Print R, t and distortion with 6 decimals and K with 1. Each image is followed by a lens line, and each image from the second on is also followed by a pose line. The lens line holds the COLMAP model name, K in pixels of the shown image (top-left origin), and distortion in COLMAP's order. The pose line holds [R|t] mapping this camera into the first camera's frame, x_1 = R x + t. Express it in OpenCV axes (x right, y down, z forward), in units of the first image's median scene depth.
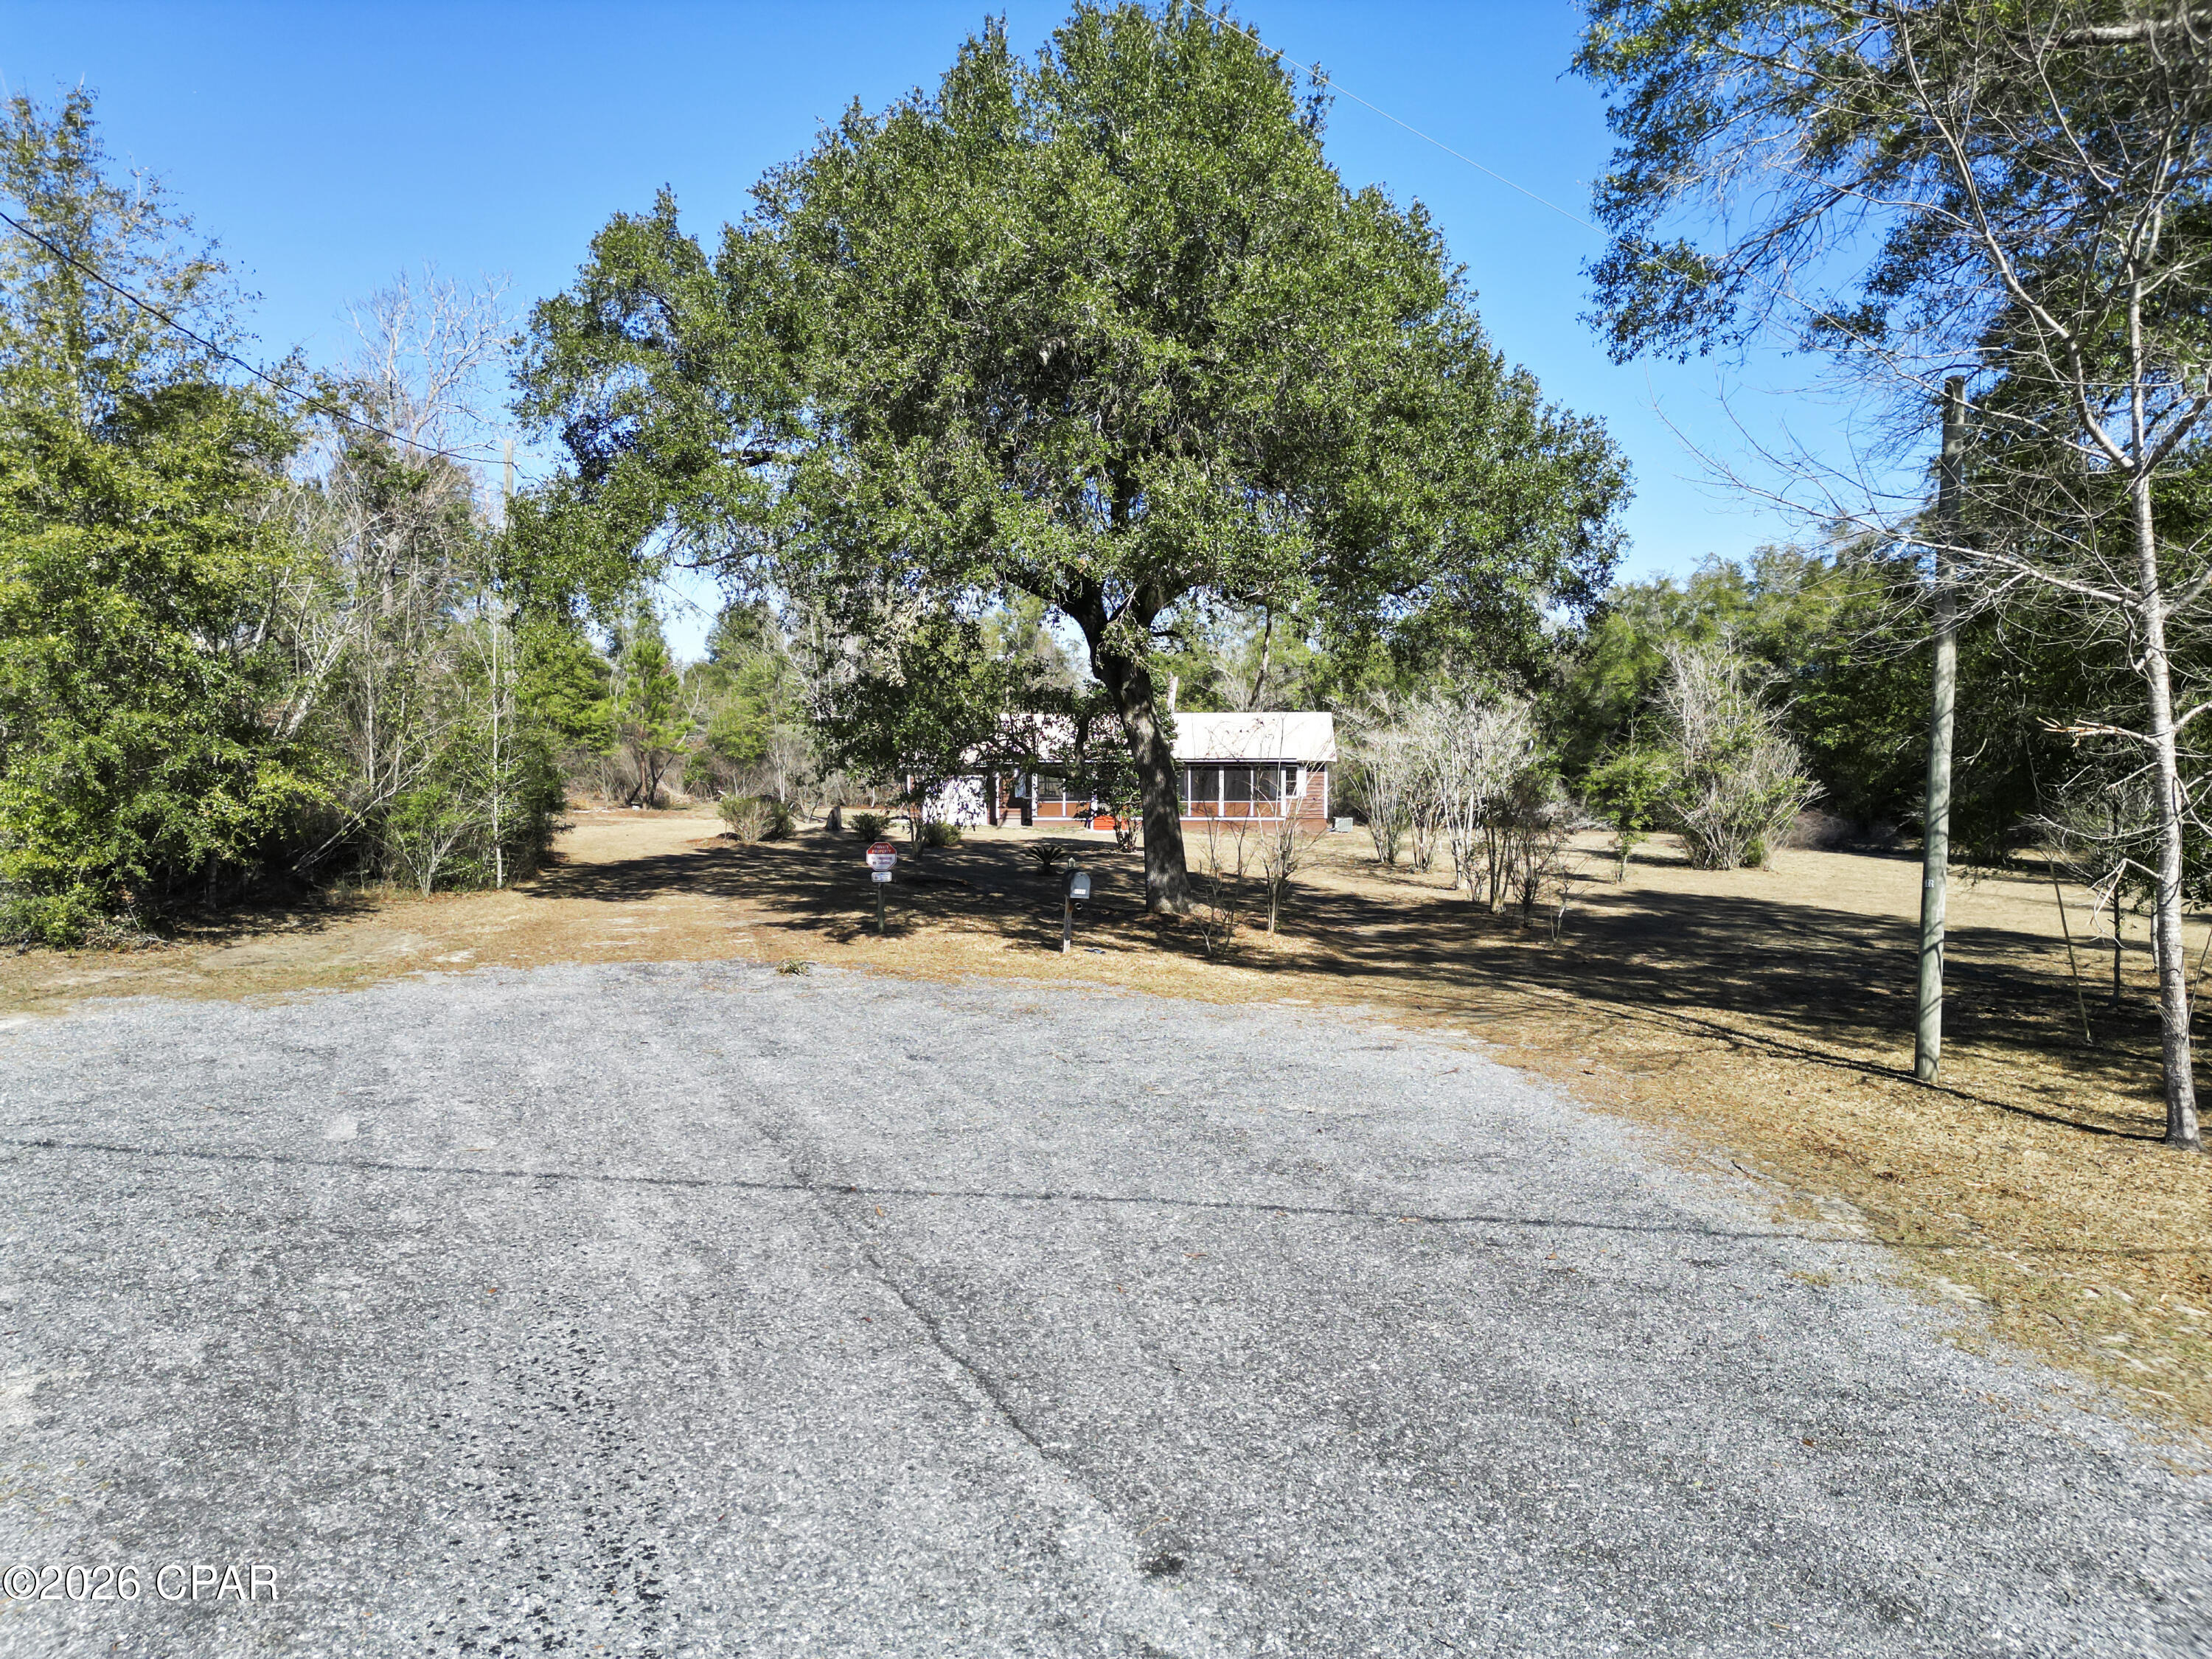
lens RADIAL K [[1547.5, 0, 1105.4], [0, 1547.5, 833.6], [0, 0, 1]] dist [0.098799, -0.083516]
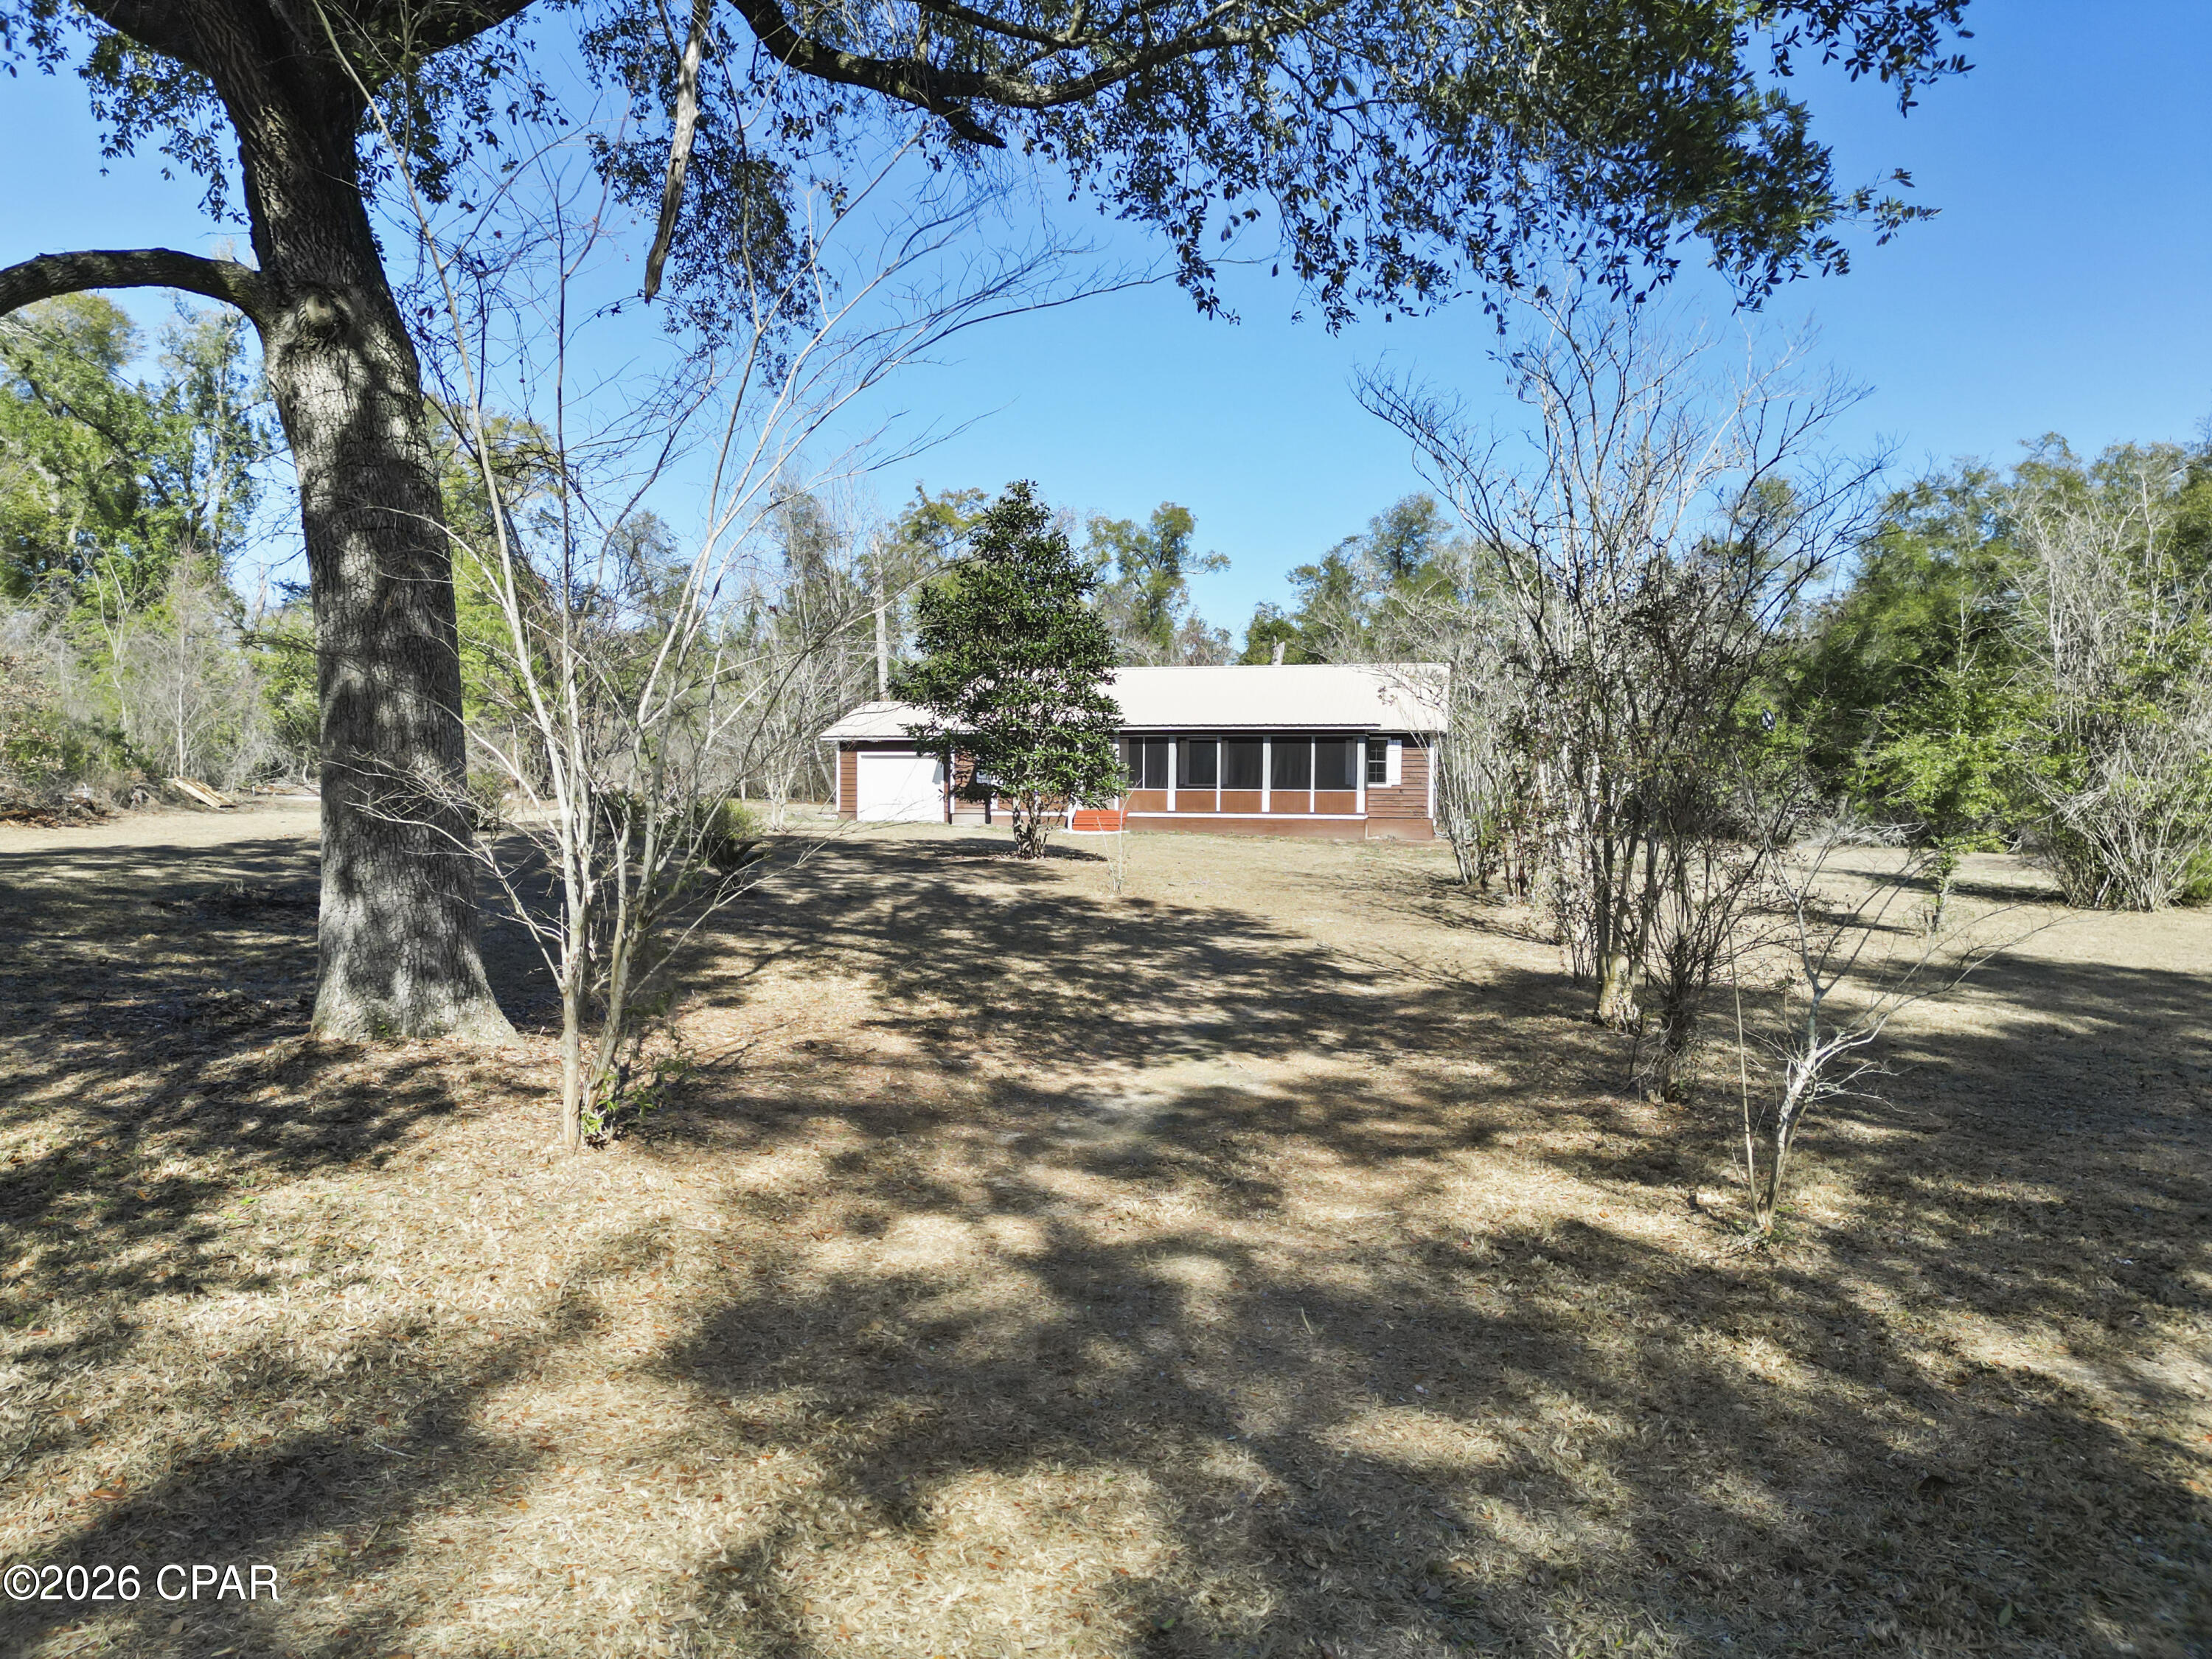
lens RADIAL K [[1547.5, 0, 1105.4], [0, 1547.5, 833.6], [0, 0, 1]] dist [0.098799, -0.083516]
pose [[0.990460, 0.012038, -0.137272, 0.098352], [-0.013844, 0.999830, -0.012214, 0.006969], [0.137102, 0.013998, 0.990458, 0.331350]]
